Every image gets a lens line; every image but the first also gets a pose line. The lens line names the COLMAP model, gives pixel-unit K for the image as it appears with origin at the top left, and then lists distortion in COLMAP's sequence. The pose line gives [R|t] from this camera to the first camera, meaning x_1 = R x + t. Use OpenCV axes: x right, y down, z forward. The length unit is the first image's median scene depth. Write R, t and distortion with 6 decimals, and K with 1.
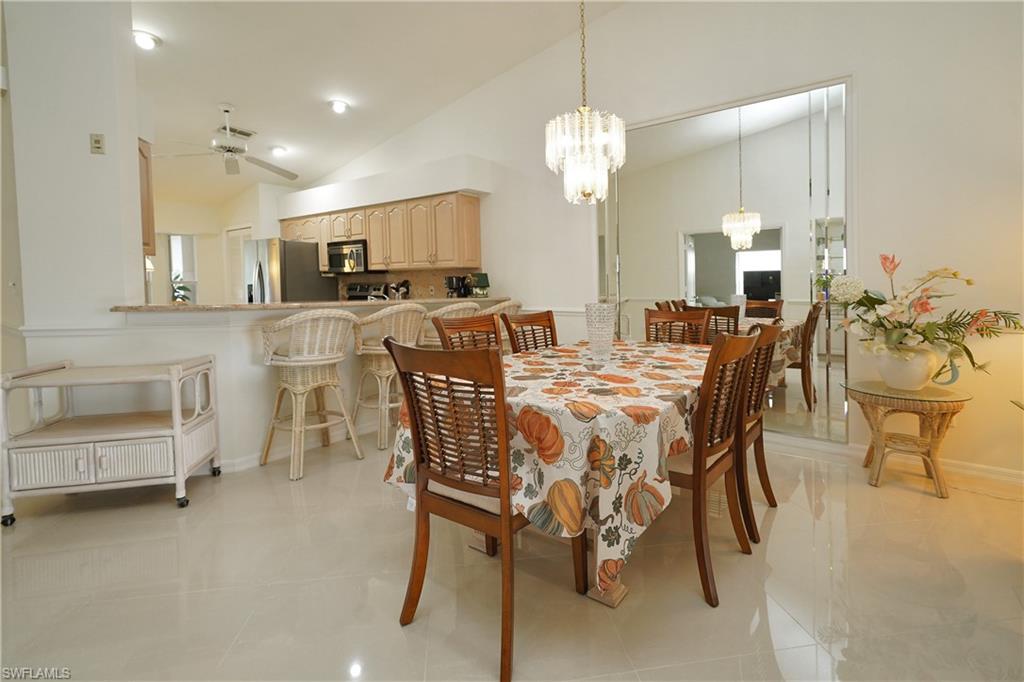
lens RADIAL K [[449.6, 0, 509.2], [0, 449.6, 306.8], [0, 0, 1]] dist [0.008195, 0.000183]
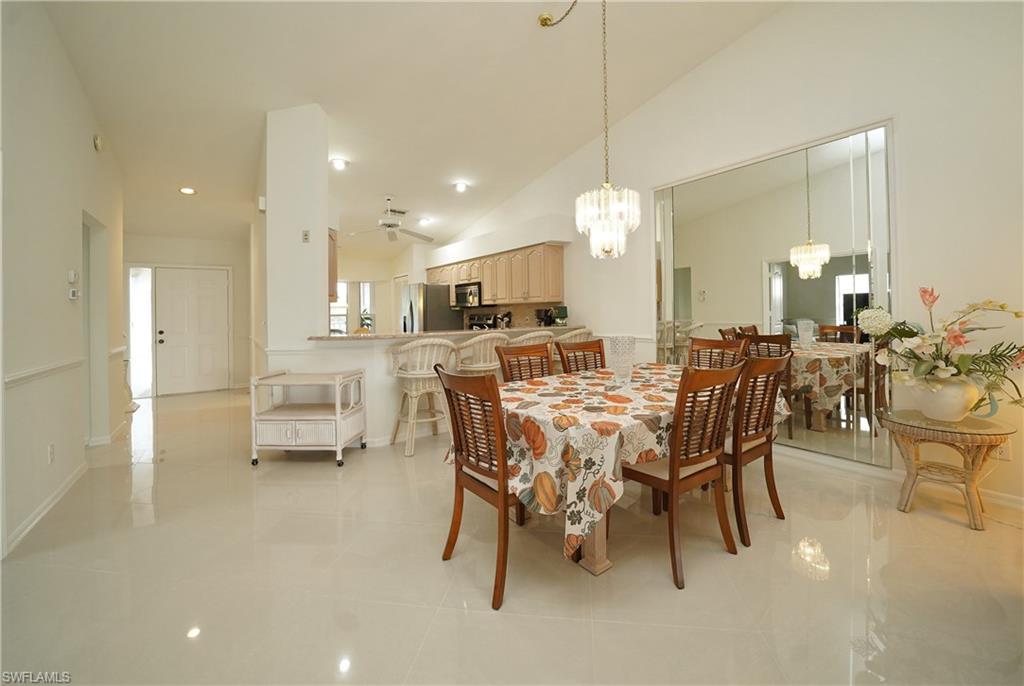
lens RADIAL K [[371.8, 0, 513.9], [0, 371.8, 315.1], [0, 0, 1]] dist [-0.015671, 0.000054]
pose [[0.961220, -0.011003, -0.275564, 0.178723], [0.001791, 0.999432, -0.033661, -0.029915], [0.275778, 0.031862, 0.960693, -0.066722]]
